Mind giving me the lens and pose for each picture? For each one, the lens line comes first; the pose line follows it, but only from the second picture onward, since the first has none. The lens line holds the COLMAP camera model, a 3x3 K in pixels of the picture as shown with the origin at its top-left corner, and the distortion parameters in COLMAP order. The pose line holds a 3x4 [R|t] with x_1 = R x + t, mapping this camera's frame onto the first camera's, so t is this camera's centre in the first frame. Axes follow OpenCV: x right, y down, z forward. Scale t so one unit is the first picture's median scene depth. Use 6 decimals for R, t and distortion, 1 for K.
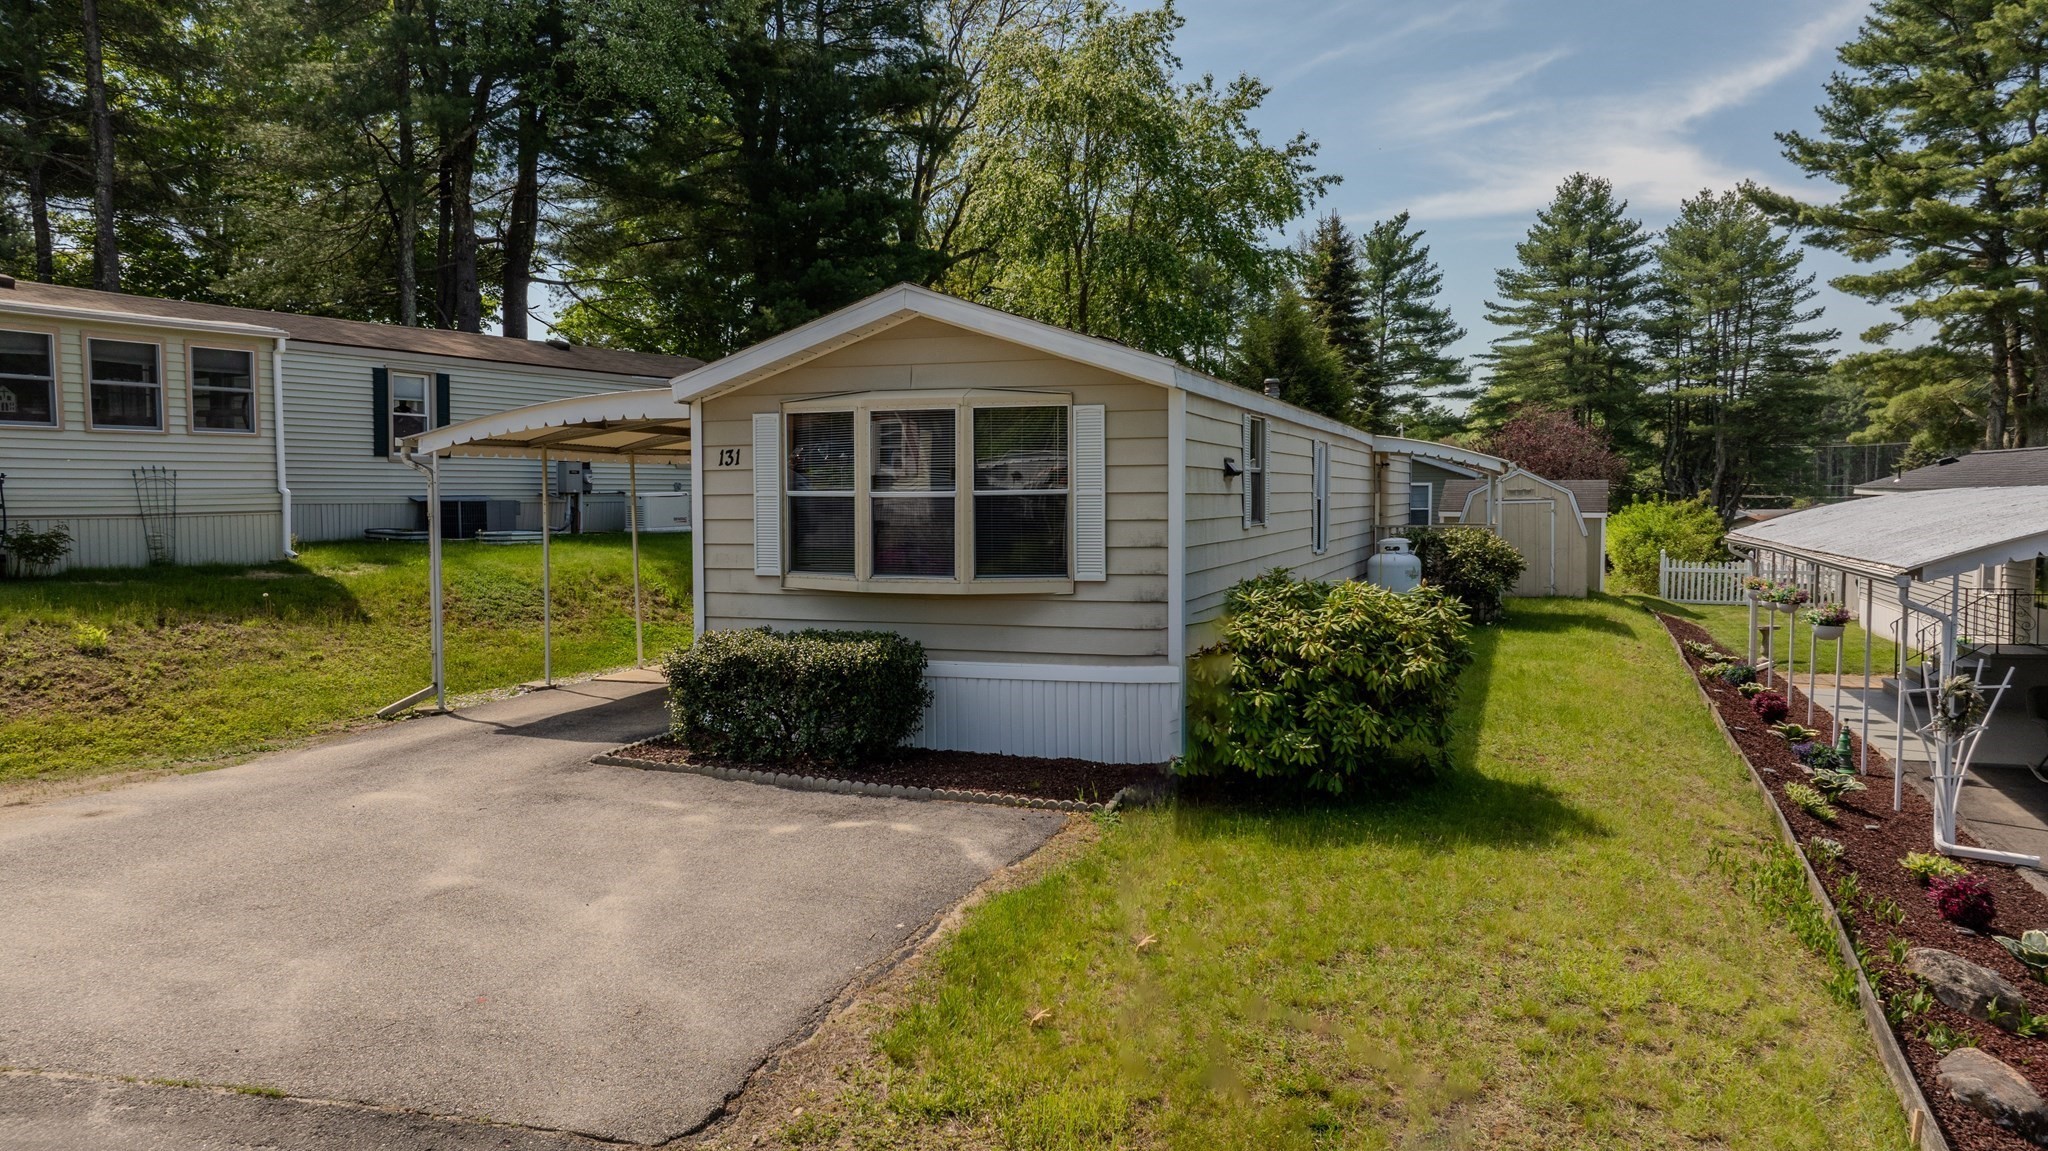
lens RADIAL K [[1448.9, 0, 1026.8], [0, 1448.9, 581.4], [0, 0, 1]] dist [-0.042263, 0.049653]
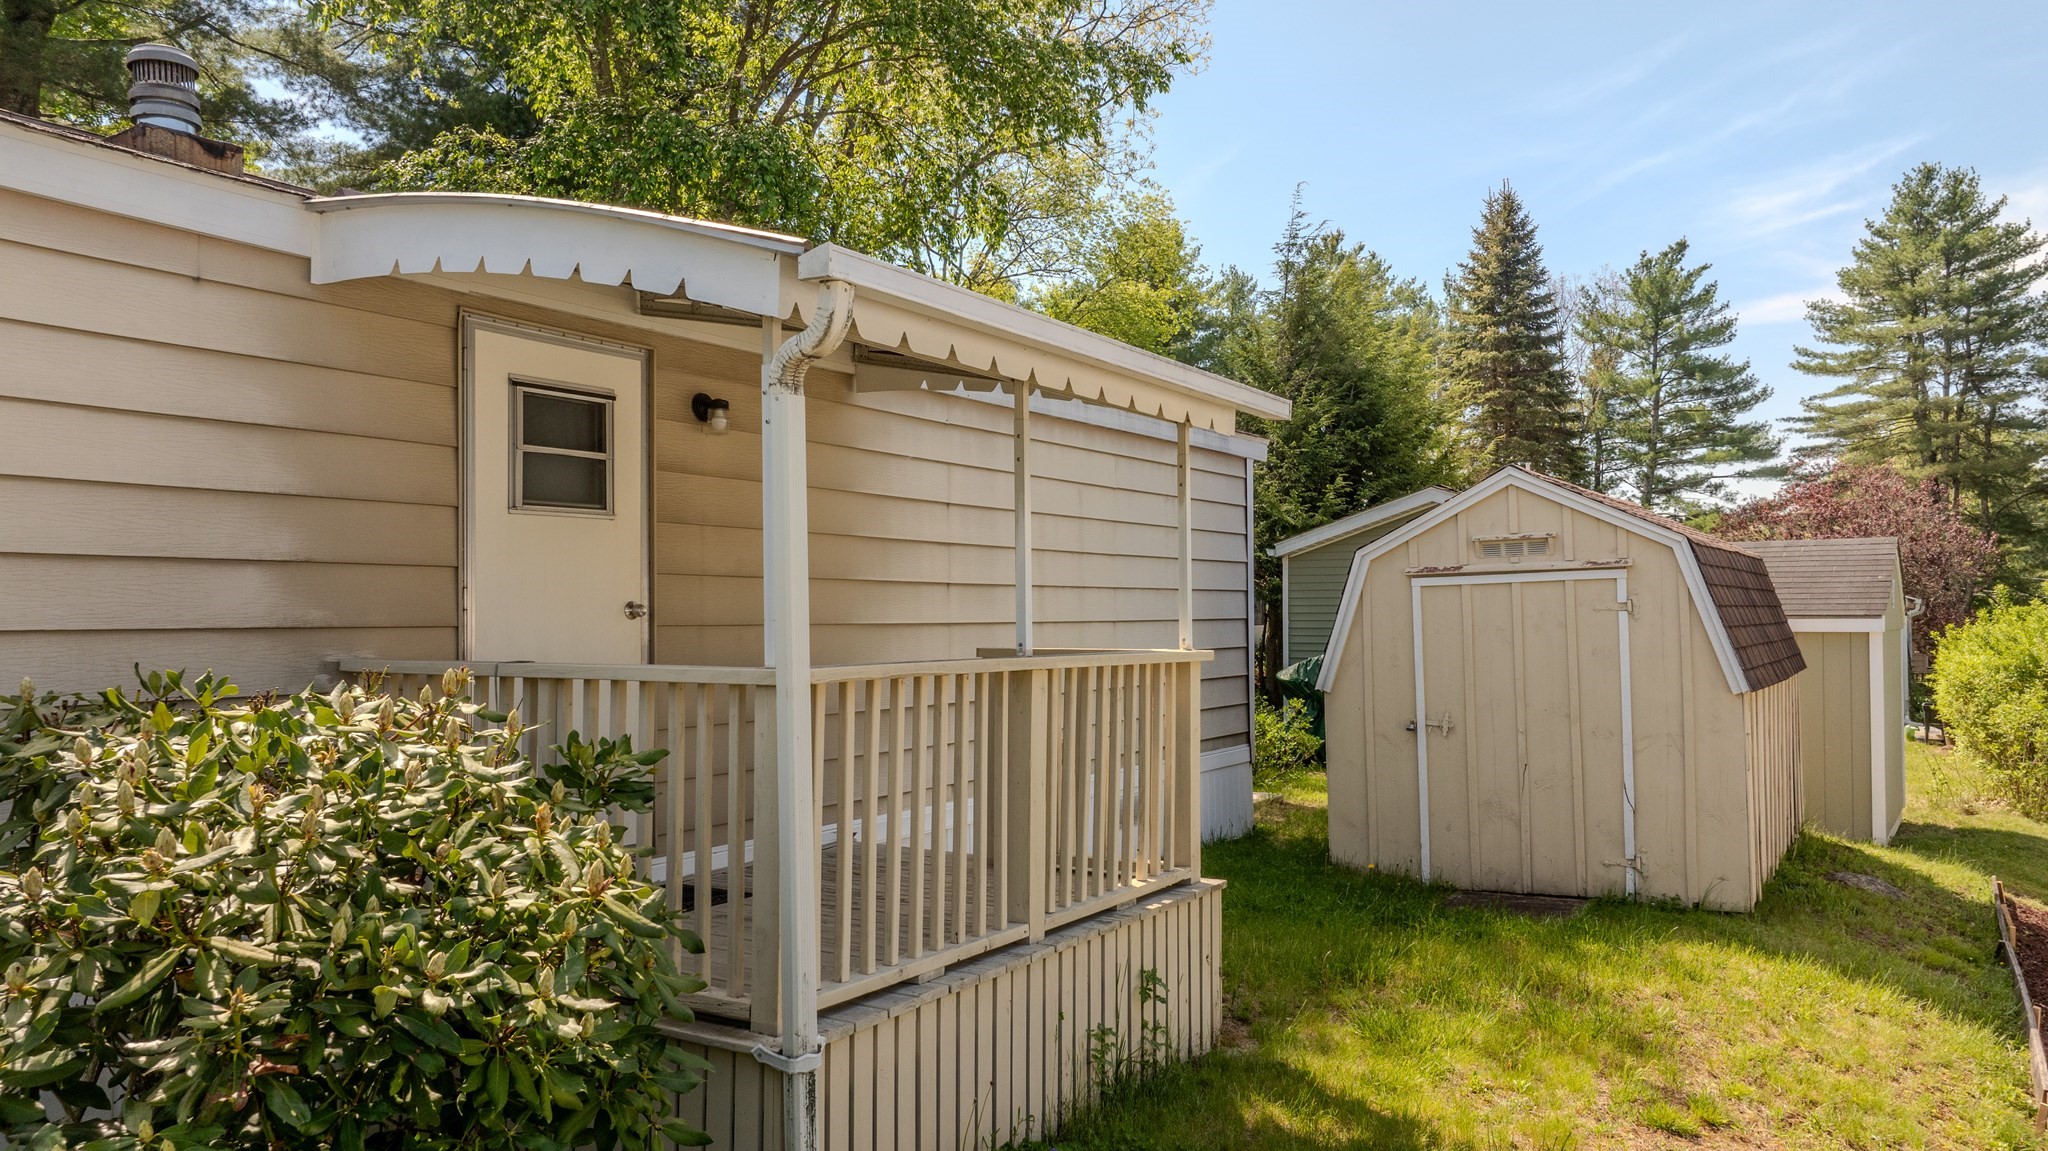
lens RADIAL K [[1448.9, 0, 1017.1], [0, 1448.9, 573.6], [0, 0, 1]] dist [-0.042263, 0.049653]
pose [[0.975307, -0.003570, -0.220826, 0.689524], [-0.015234, 0.996400, -0.083392, -0.065035], [0.220329, 0.084697, 0.971741, 1.530233]]
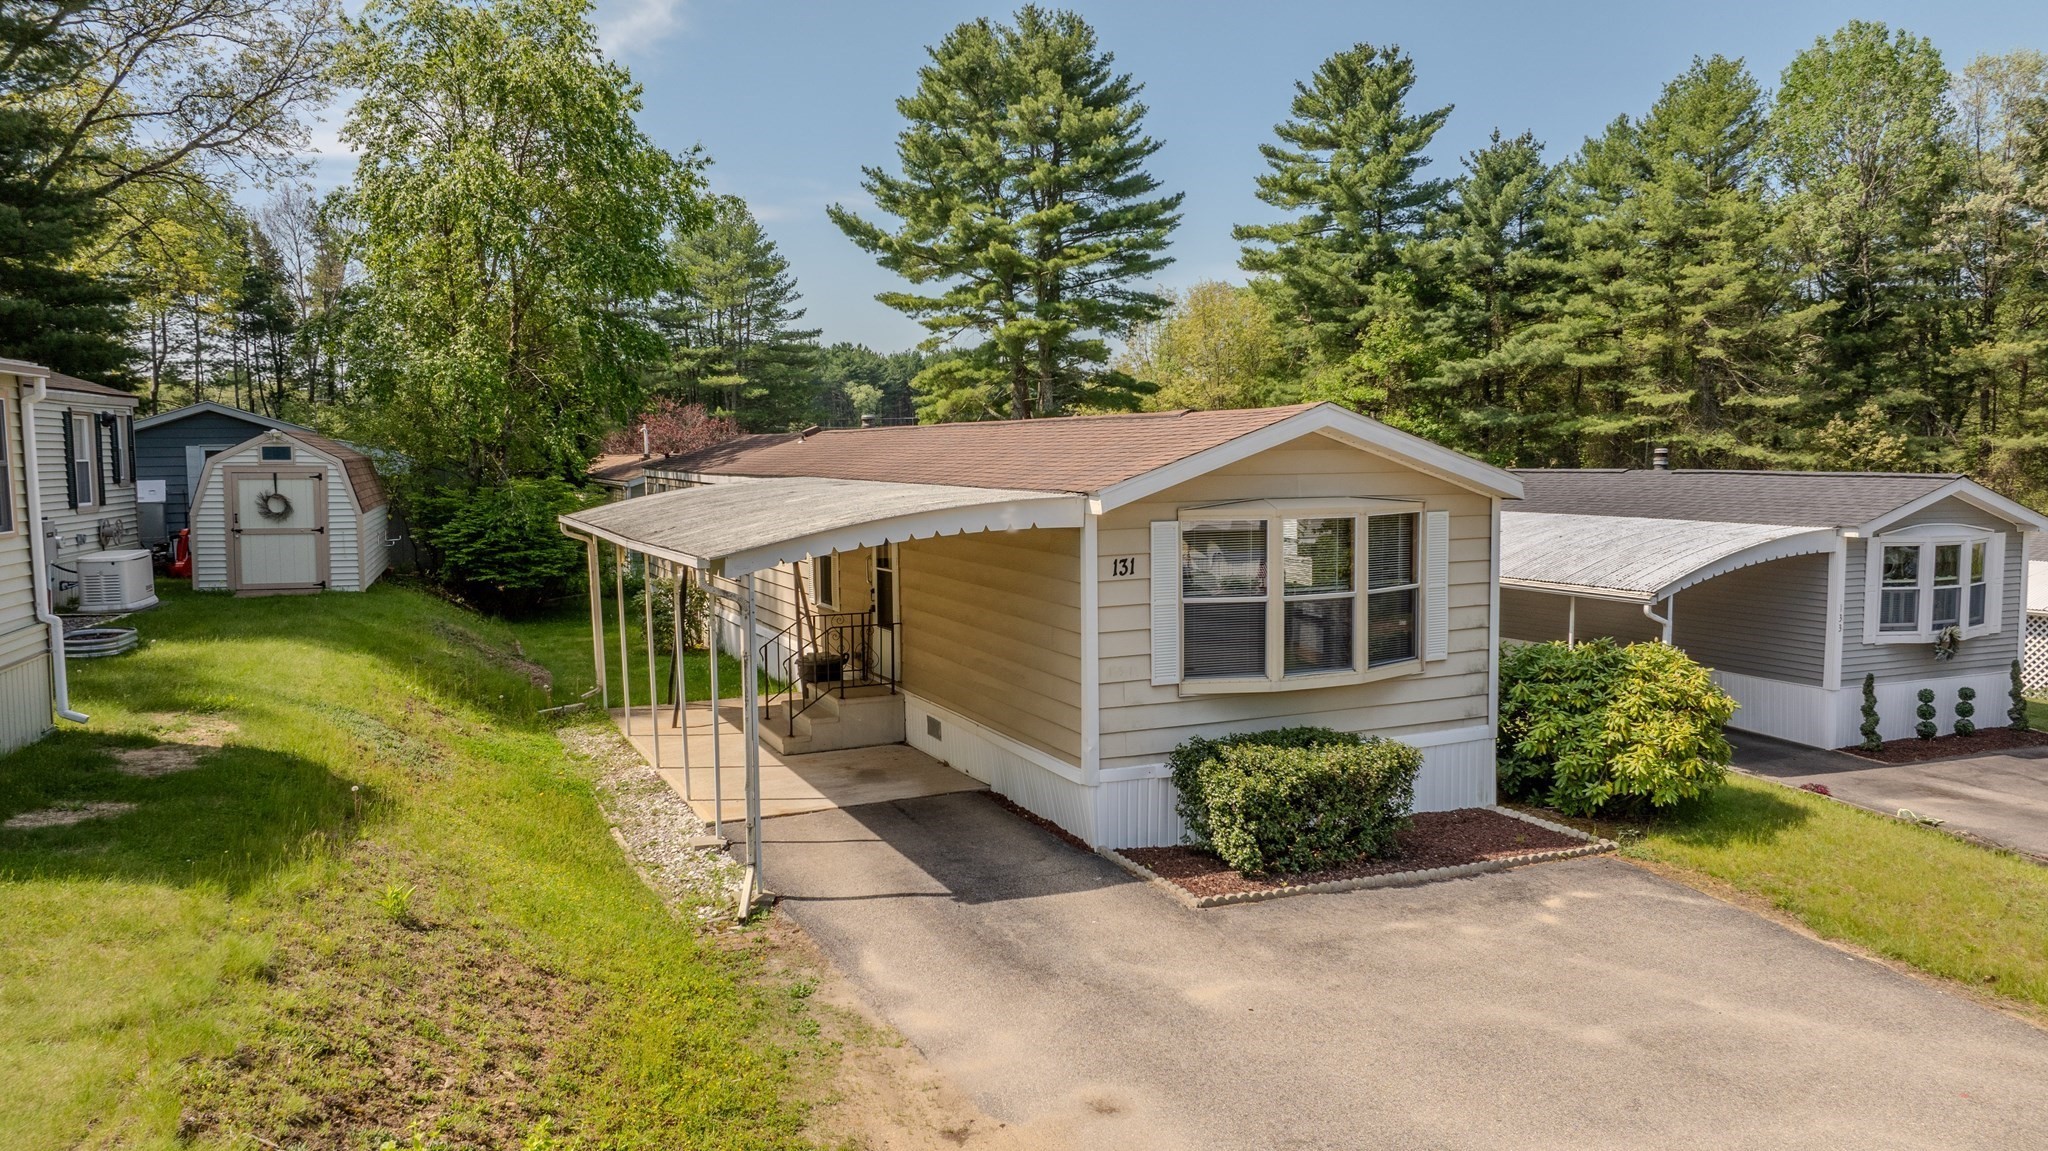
lens RADIAL K [[1448.9, 0, 1016.3], [0, 1448.9, 581.7], [0, 0, 1]] dist [-0.042263, 0.049653]
pose [[0.720437, -0.068732, 0.690106, -0.902505], [0.050812, 0.997634, 0.046316, -0.121585], [-0.691656, 0.001698, 0.722225, 0.348437]]
